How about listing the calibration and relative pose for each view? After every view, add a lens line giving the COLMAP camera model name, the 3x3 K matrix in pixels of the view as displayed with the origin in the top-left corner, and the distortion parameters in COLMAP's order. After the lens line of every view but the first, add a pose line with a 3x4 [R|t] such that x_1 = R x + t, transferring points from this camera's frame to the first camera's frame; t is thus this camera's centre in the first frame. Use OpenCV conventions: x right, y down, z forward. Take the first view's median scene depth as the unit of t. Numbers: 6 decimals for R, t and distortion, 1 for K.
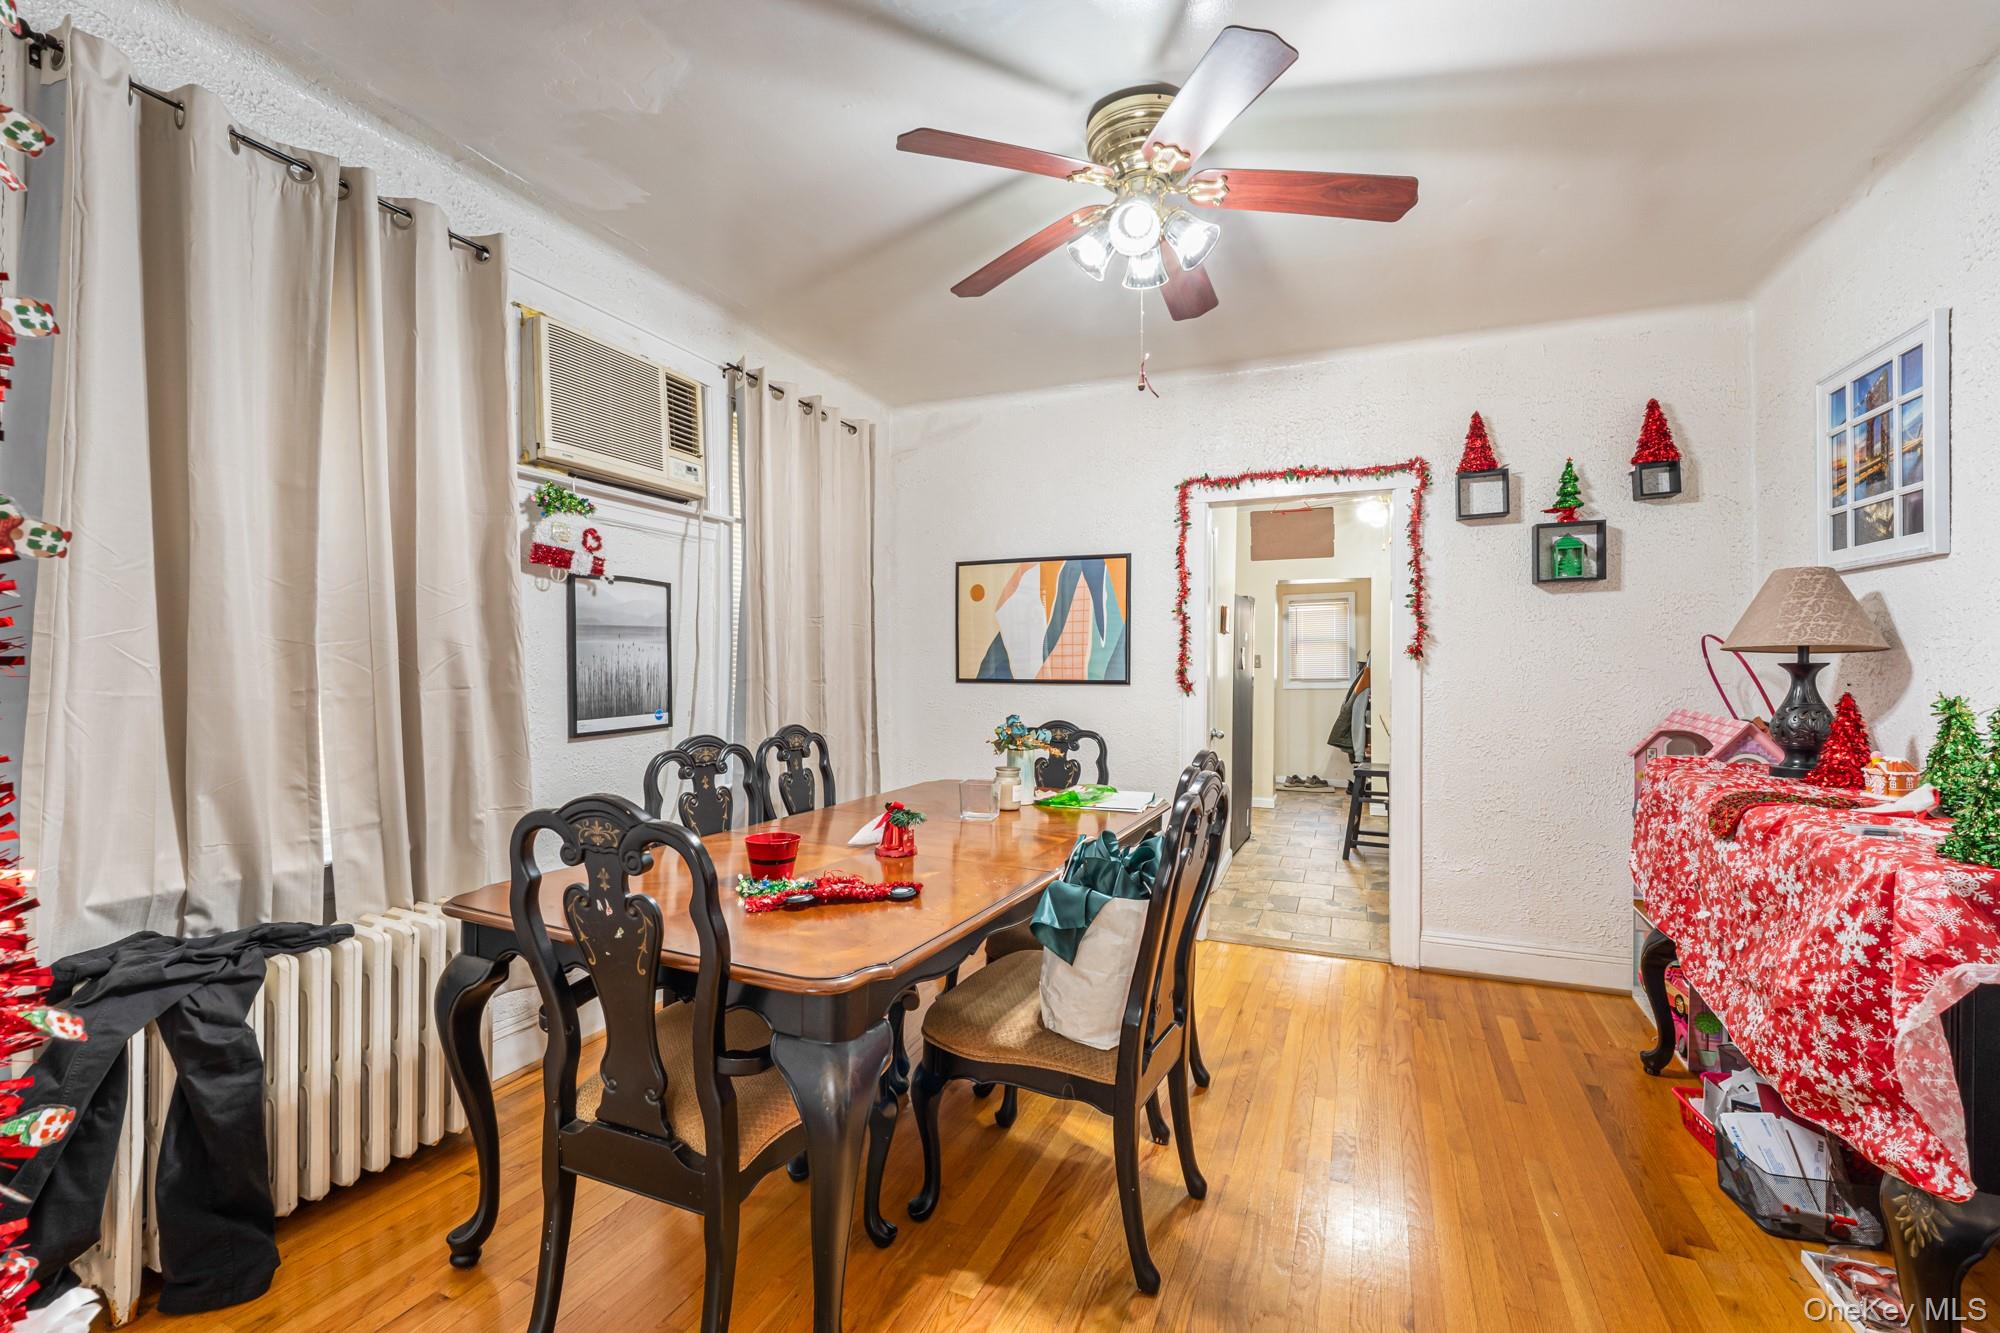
lens RADIAL K [[853.8, 0, 989.4], [0, 853.8, 670.3], [0, 0, 1]] dist [0.003213, -0.000203]
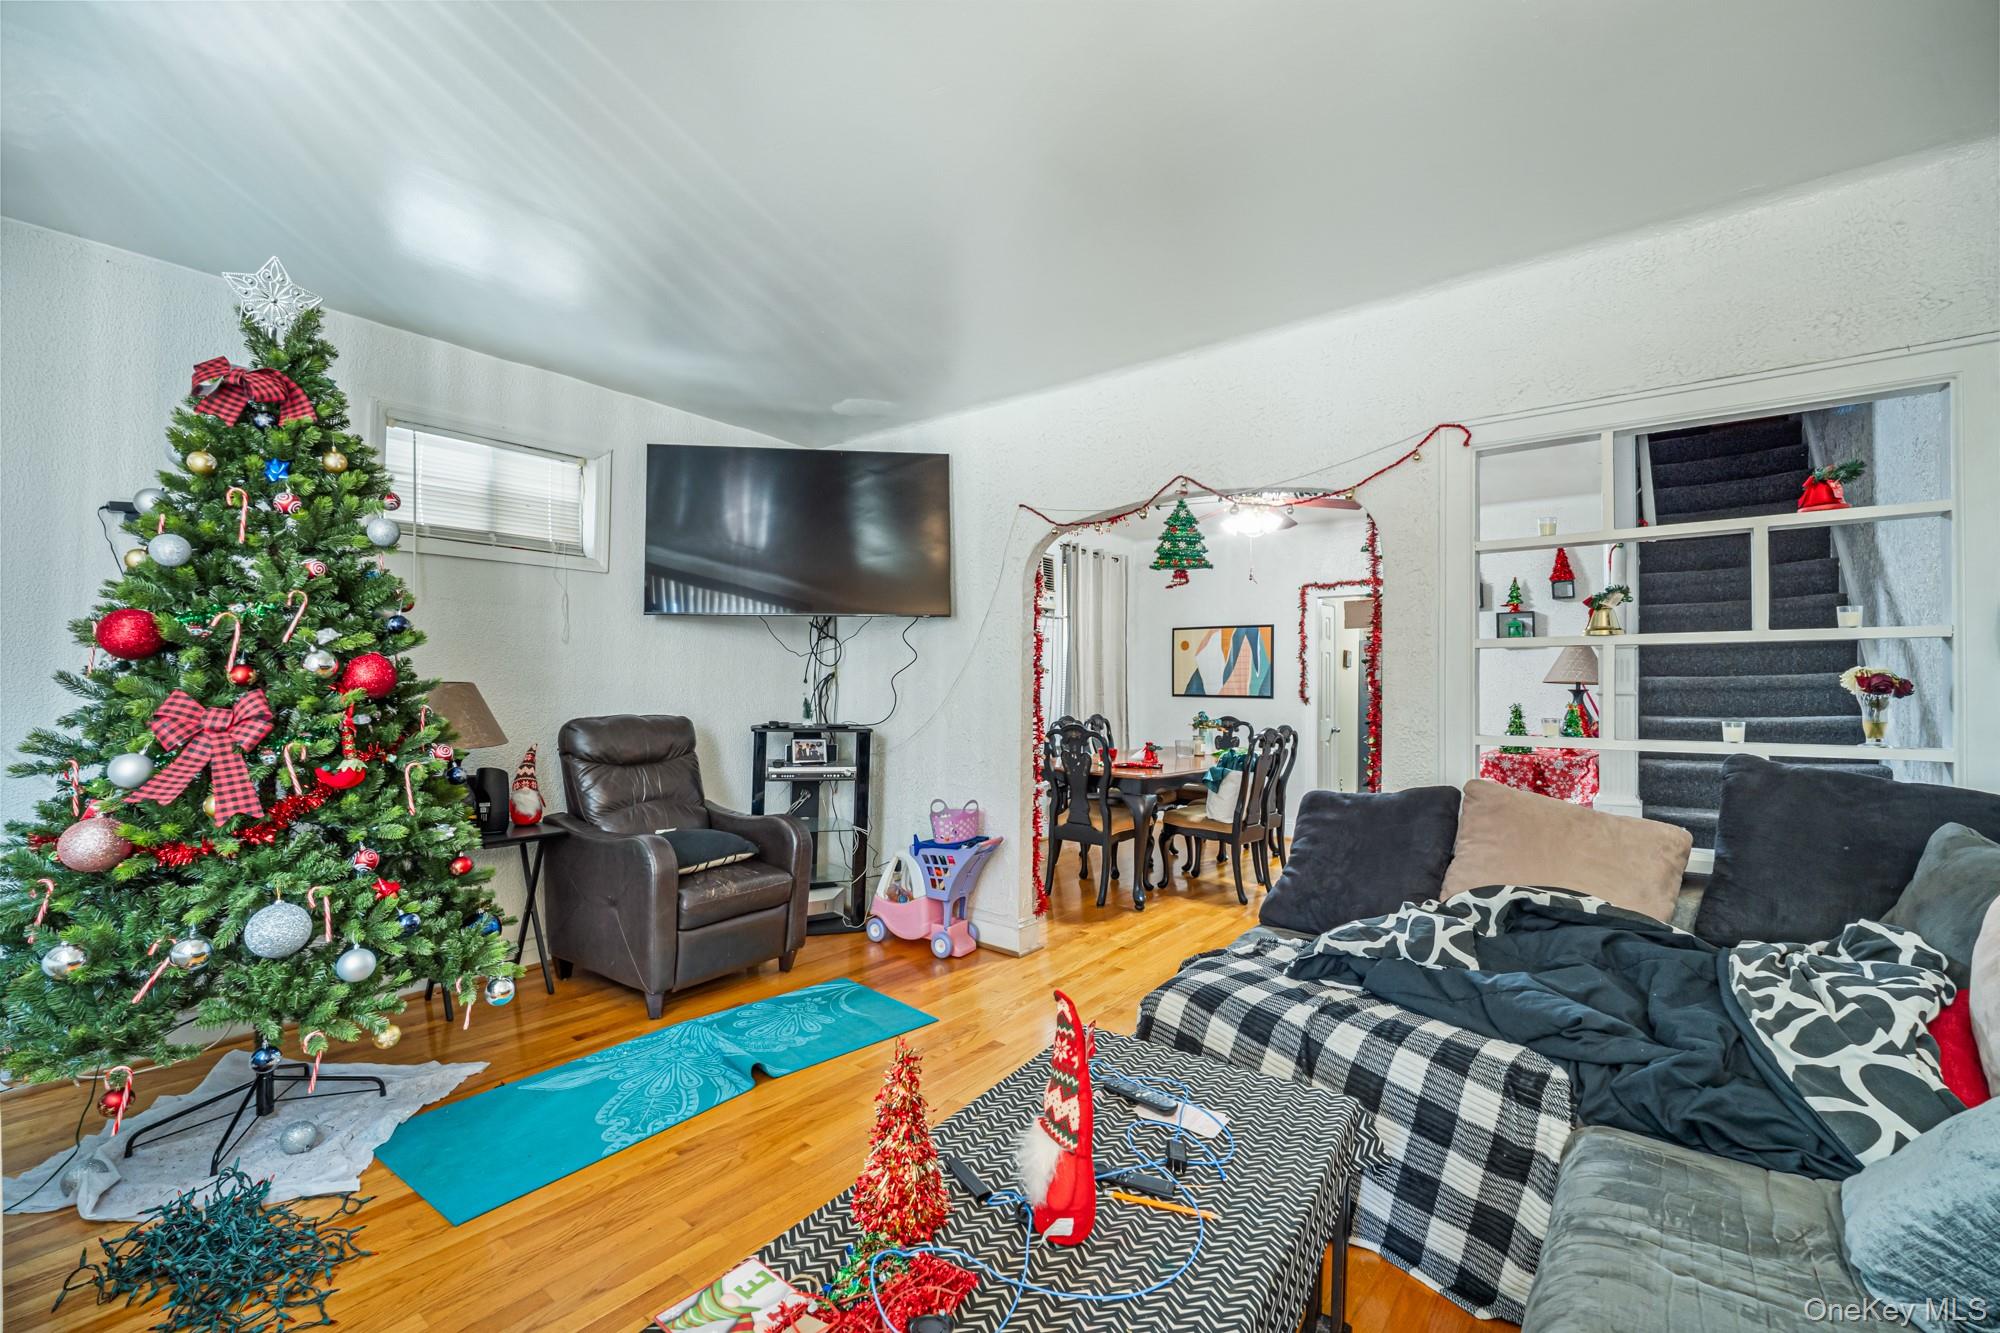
lens RADIAL K [[853.8, 0, 989.4], [0, 853.8, 670.3], [0, 0, 1]] dist [0.003213, -0.000203]
pose [[0.970786, 0.003240, -0.239925, 0.019876], [-0.008236, 0.999770, -0.019823, -0.001889], [0.239806, 0.021220, 0.970589, -0.956234]]
